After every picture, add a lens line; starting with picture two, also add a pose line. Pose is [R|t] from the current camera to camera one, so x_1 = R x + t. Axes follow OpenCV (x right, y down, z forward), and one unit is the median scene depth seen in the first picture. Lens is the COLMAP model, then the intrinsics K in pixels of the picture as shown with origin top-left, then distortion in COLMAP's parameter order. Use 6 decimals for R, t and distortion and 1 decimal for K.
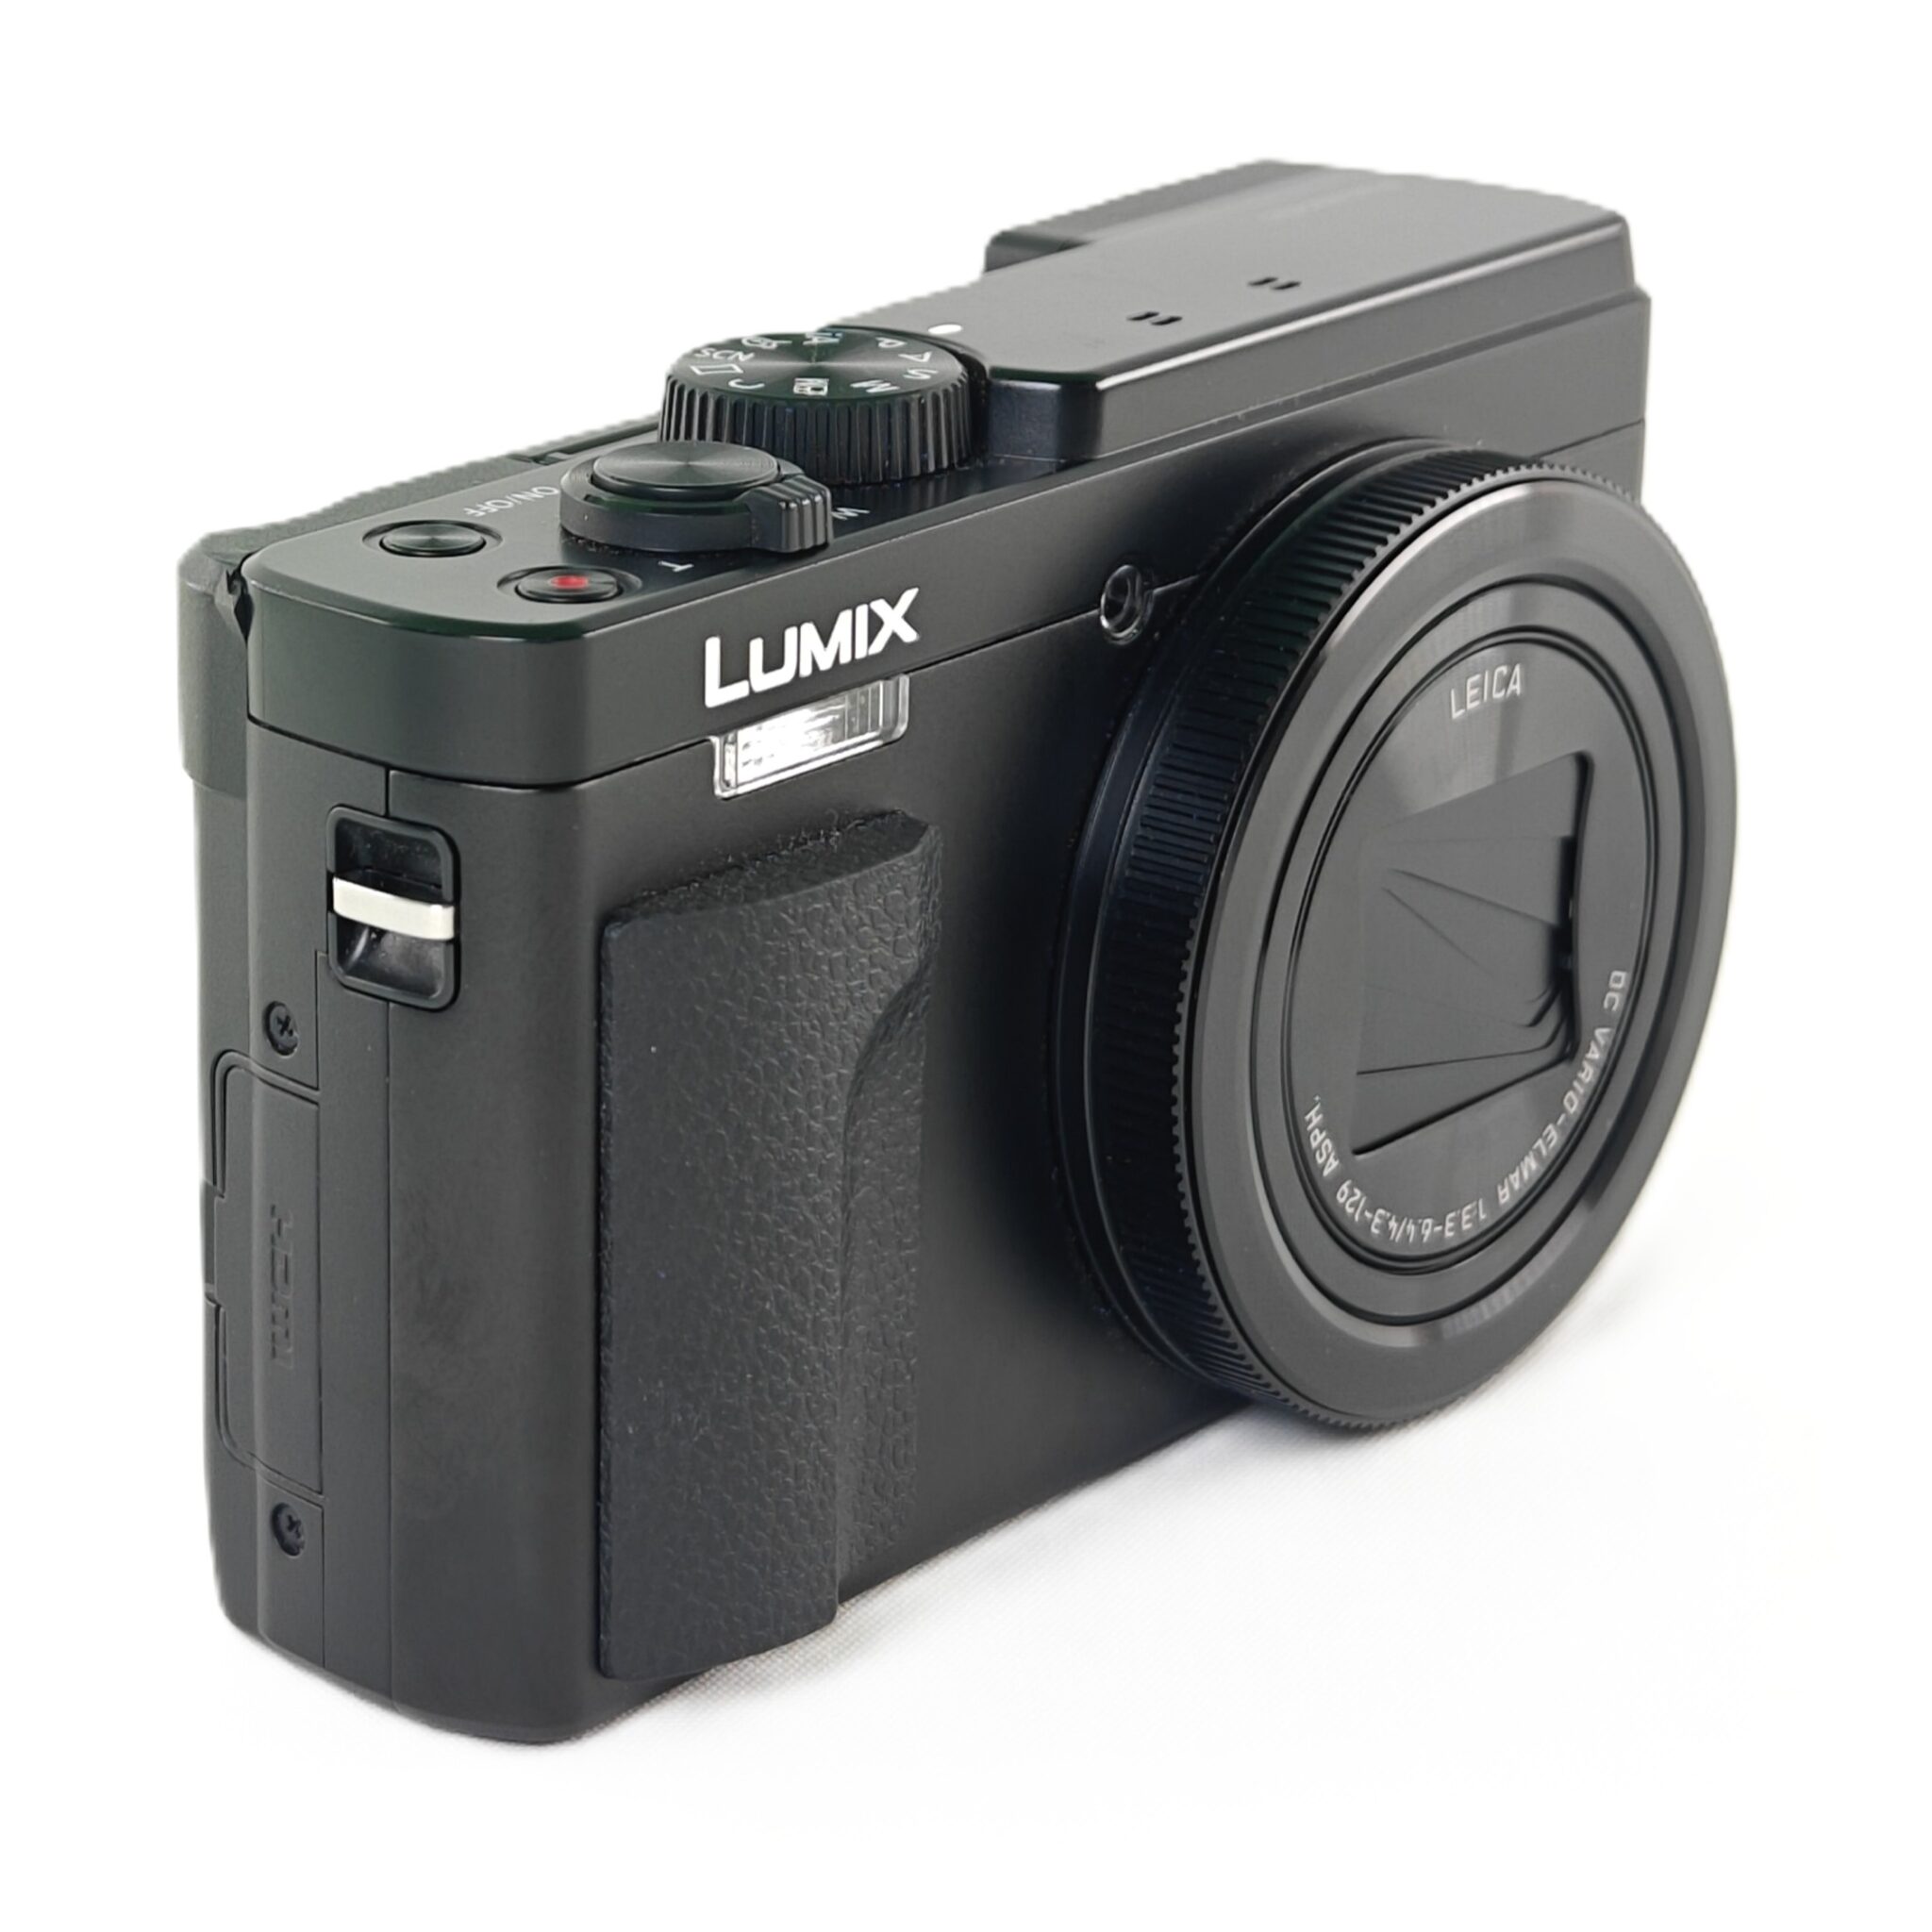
lens RADIAL K [[6316.9, 0, 965.7], [0, 6316.9, 959.5], [0, 0, 1]] dist [0.636253, 0.000000]
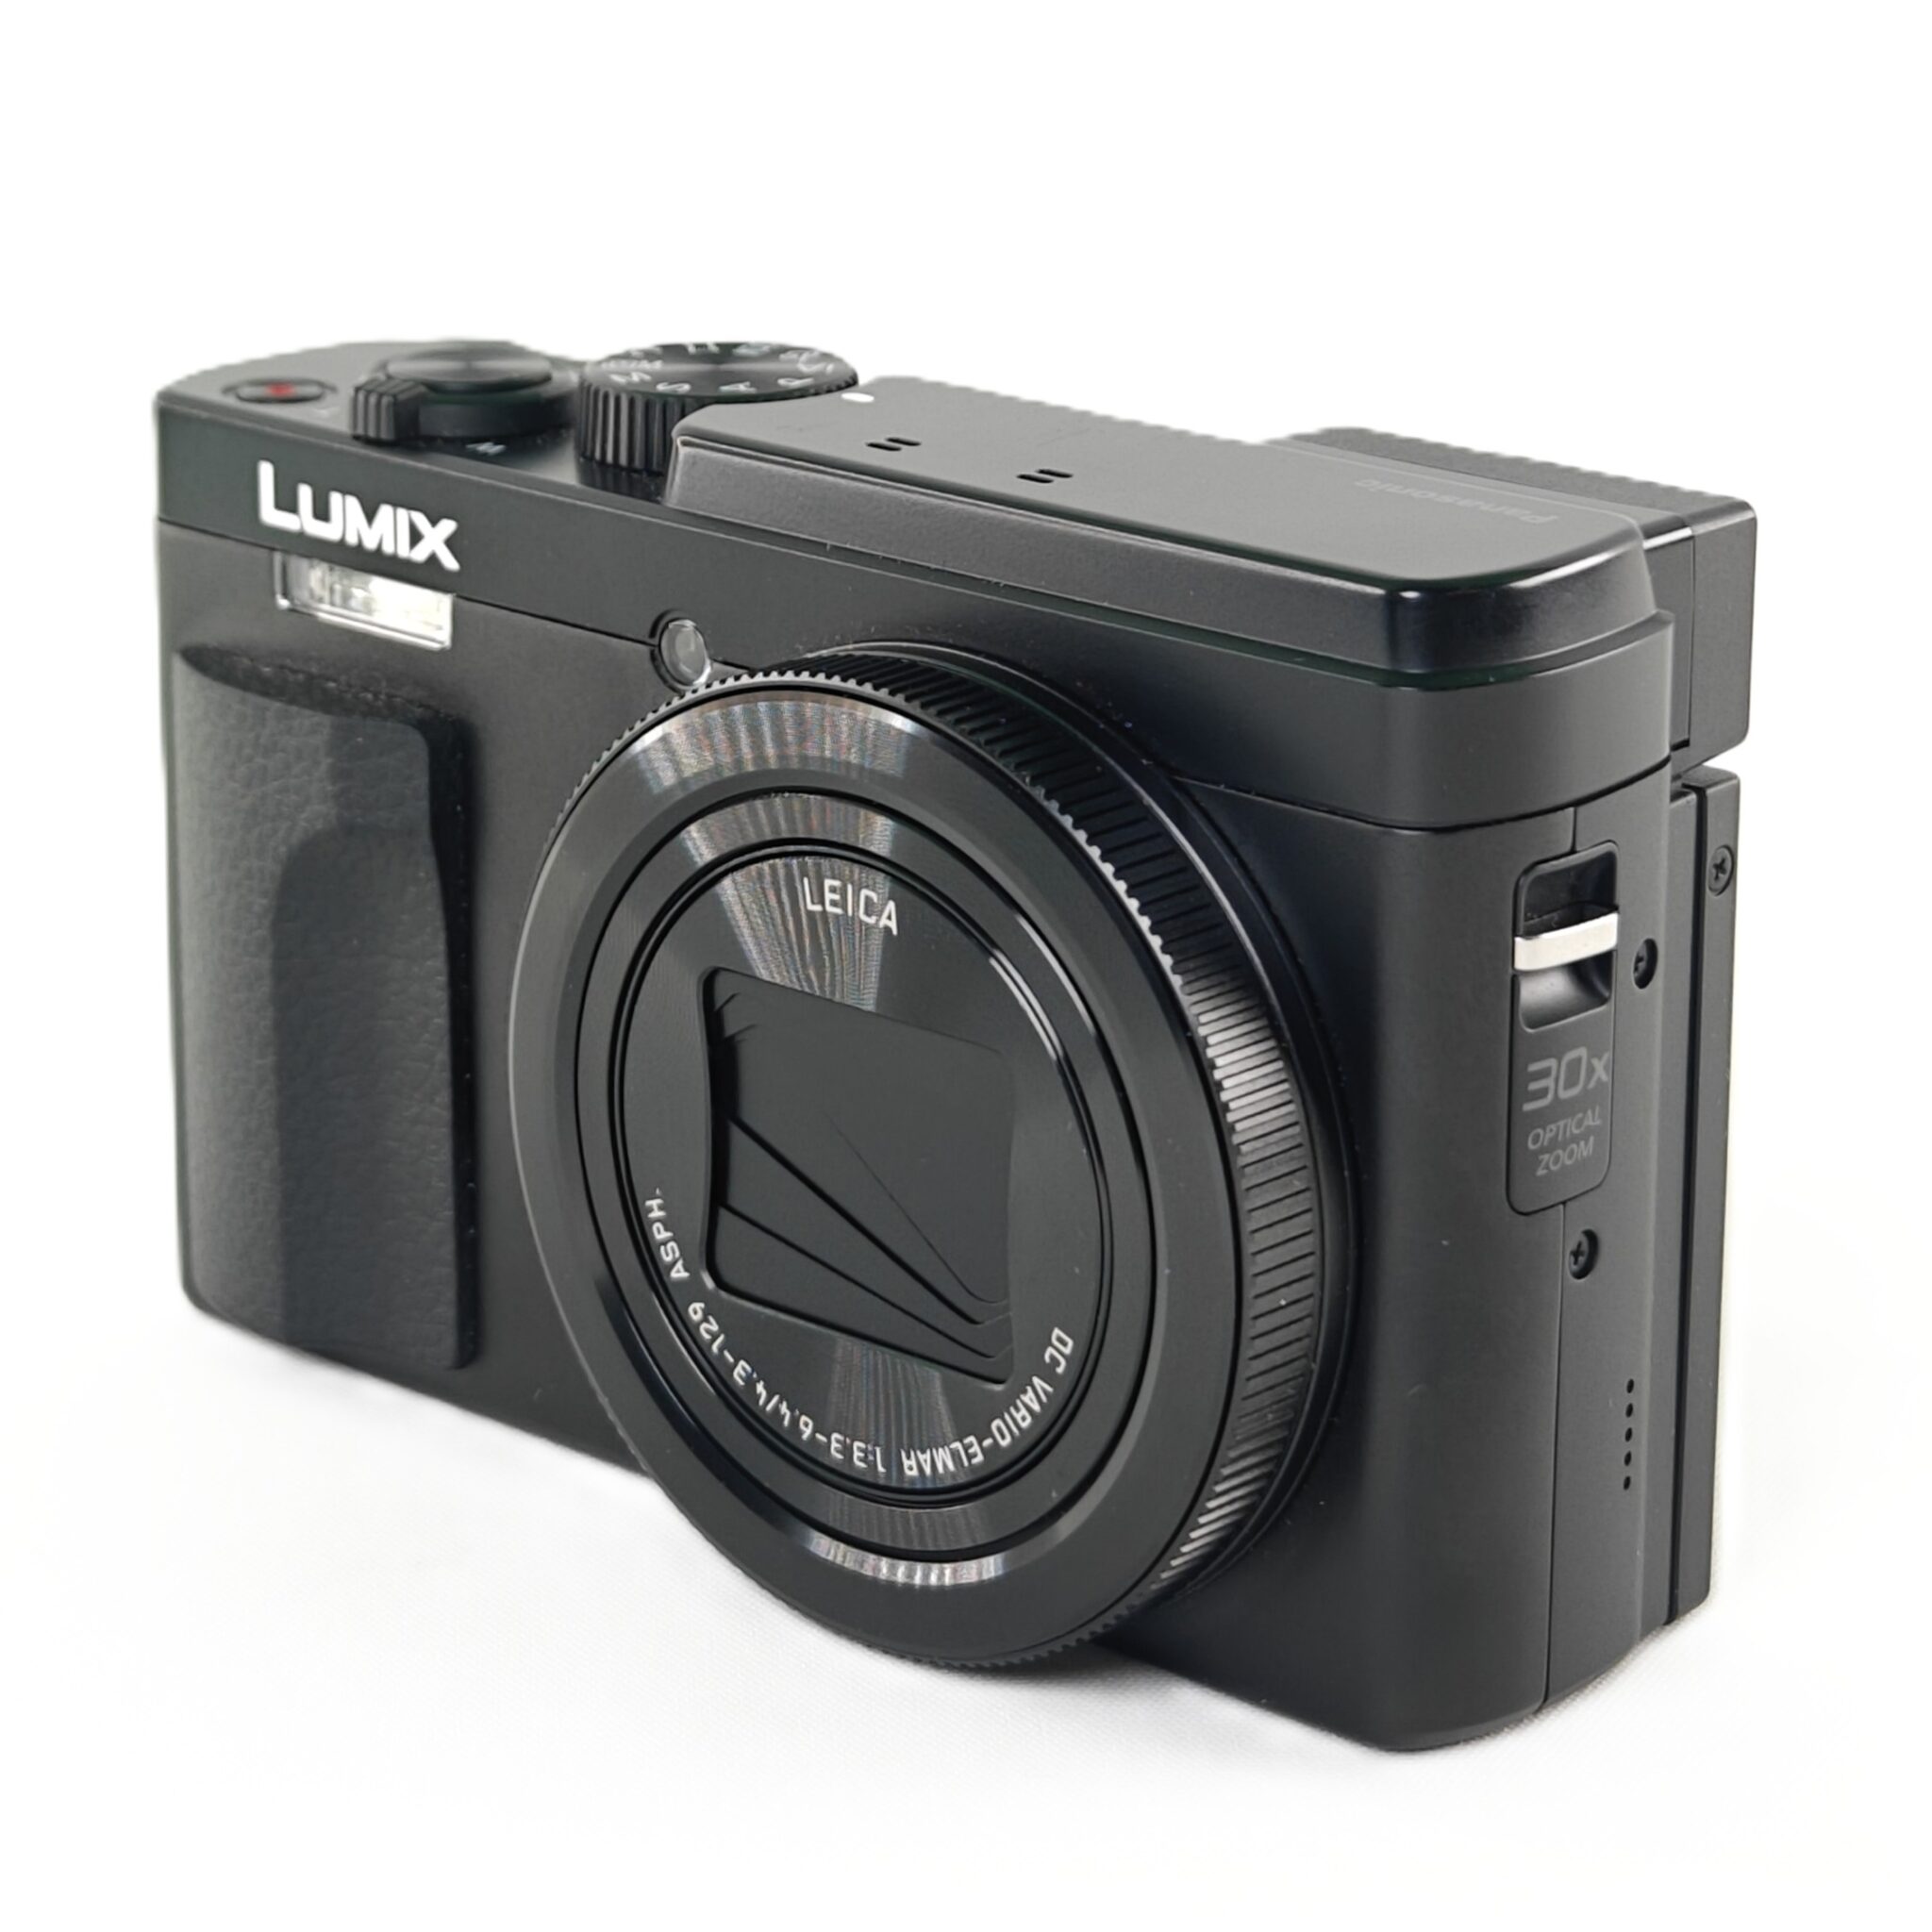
lens RADIAL K [[6316.9, 0, 968.4], [0, 6316.9, 976.8], [0, 0, 1]] dist [0.636253, 0.000000]
pose [[-0.068844, 0.294085, -0.953297, 1.090449], [-0.323251, 0.897436, 0.300196, -0.356274], [0.943806, 0.328821, 0.033280, 1.080706]]
